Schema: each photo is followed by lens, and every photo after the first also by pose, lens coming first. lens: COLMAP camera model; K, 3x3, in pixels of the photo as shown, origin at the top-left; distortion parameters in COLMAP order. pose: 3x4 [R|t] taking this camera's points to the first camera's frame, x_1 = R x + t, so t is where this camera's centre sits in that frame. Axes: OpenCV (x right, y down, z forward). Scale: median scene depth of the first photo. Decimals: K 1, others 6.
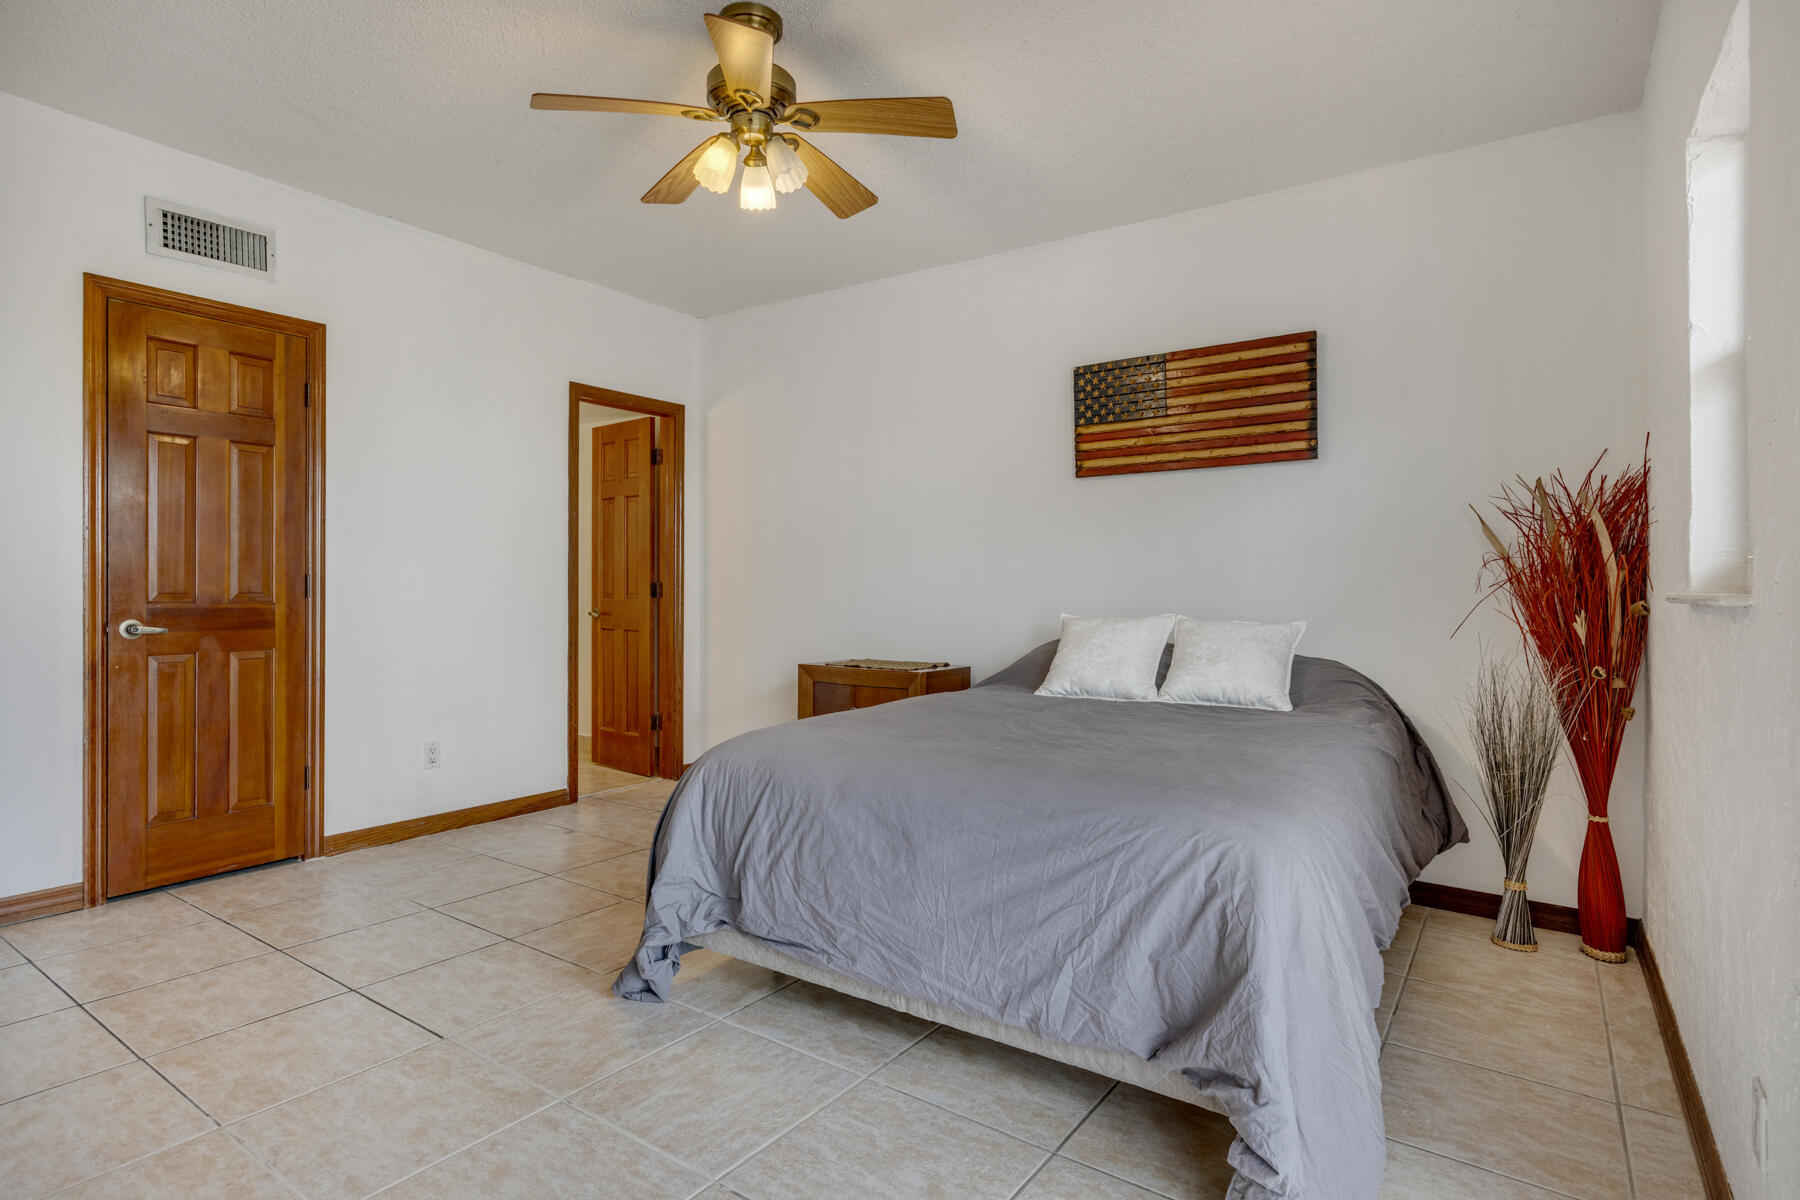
lens RADIAL K [[930.8, 0, 891.6], [0, 930.8, 592.9], [0, 0, 1]] dist [-0.000216, -0.000155]
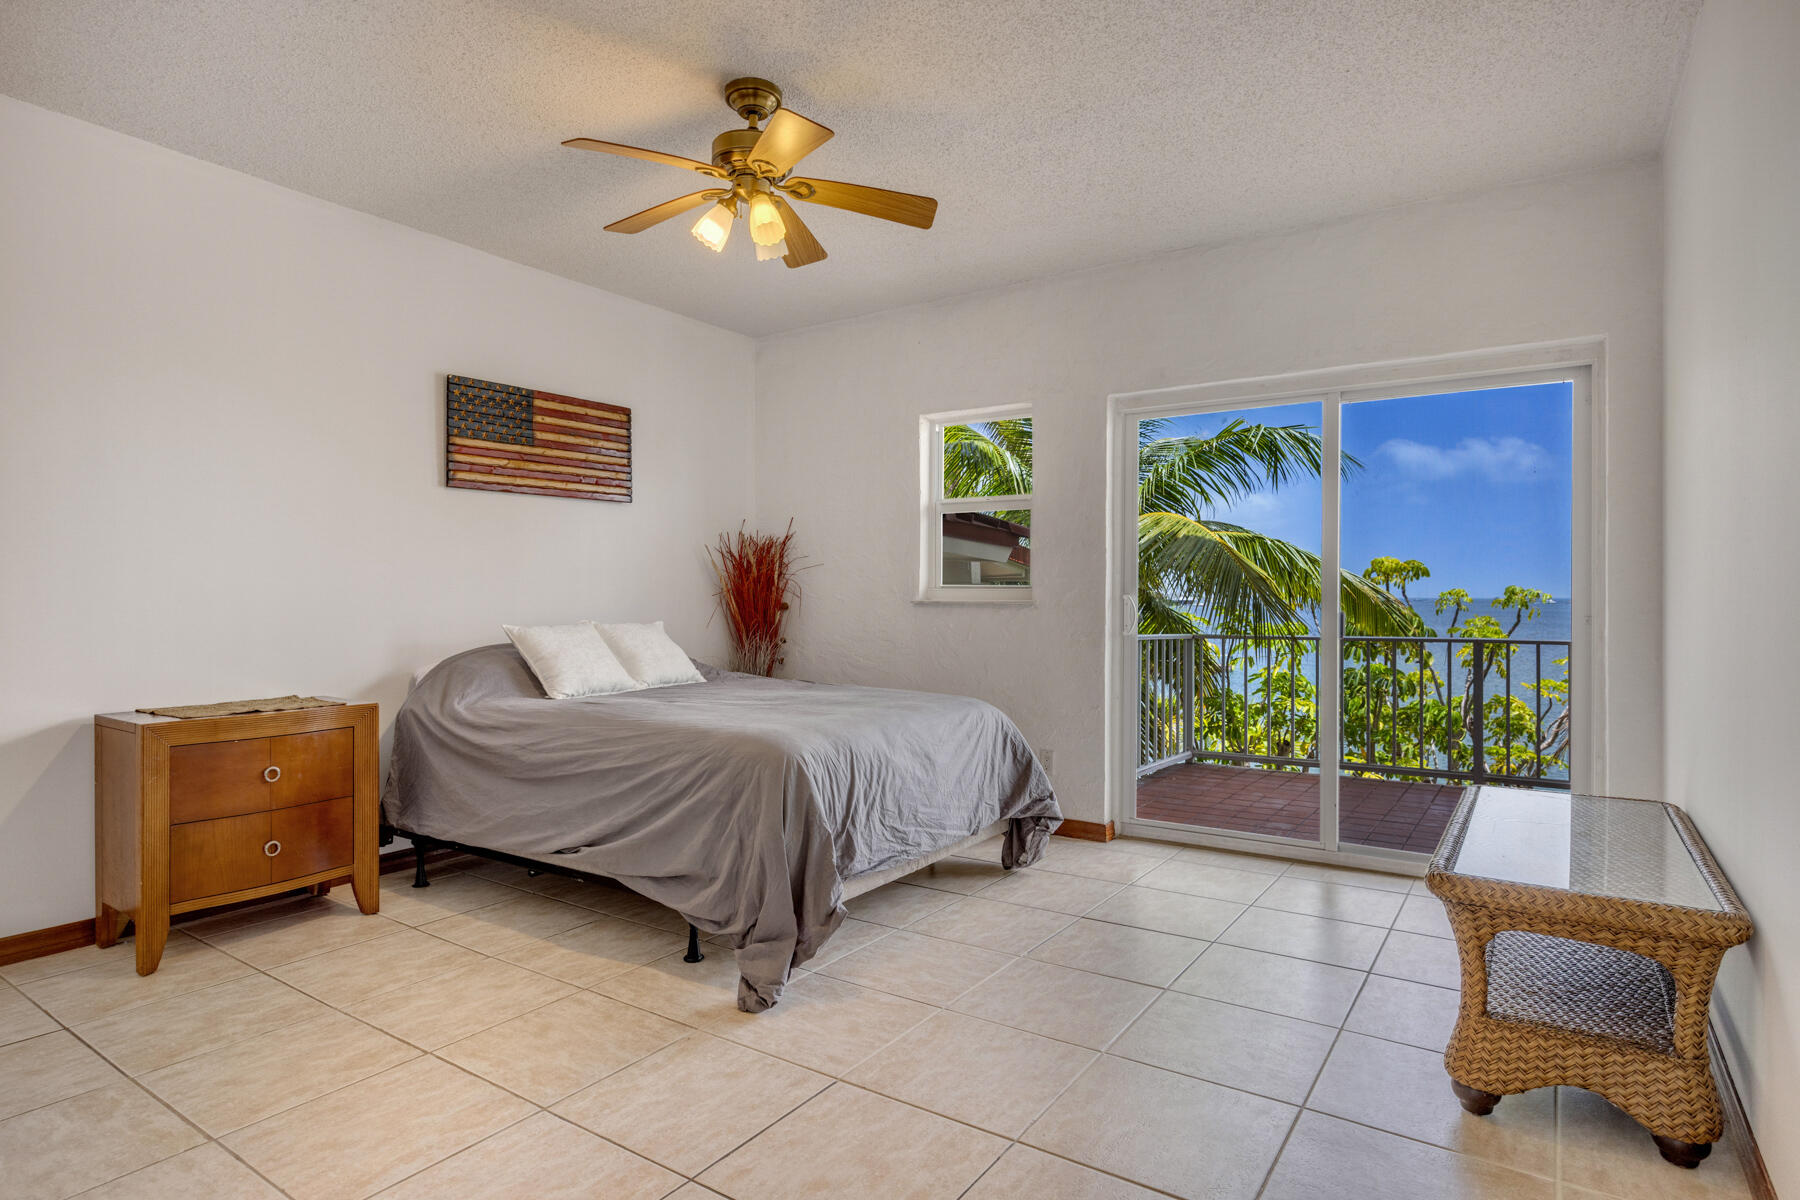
lens RADIAL K [[938.2, 0, 940.9], [0, 938.2, 598.0], [0, 0, 1]] dist [-0.002435, -0.000400]
pose [[-0.035962, -0.010873, 0.999294, -1.456863], [0.004343, 0.999930, 0.011037, -0.028407], [-0.999344, 0.004737, -0.035912, 0.934517]]
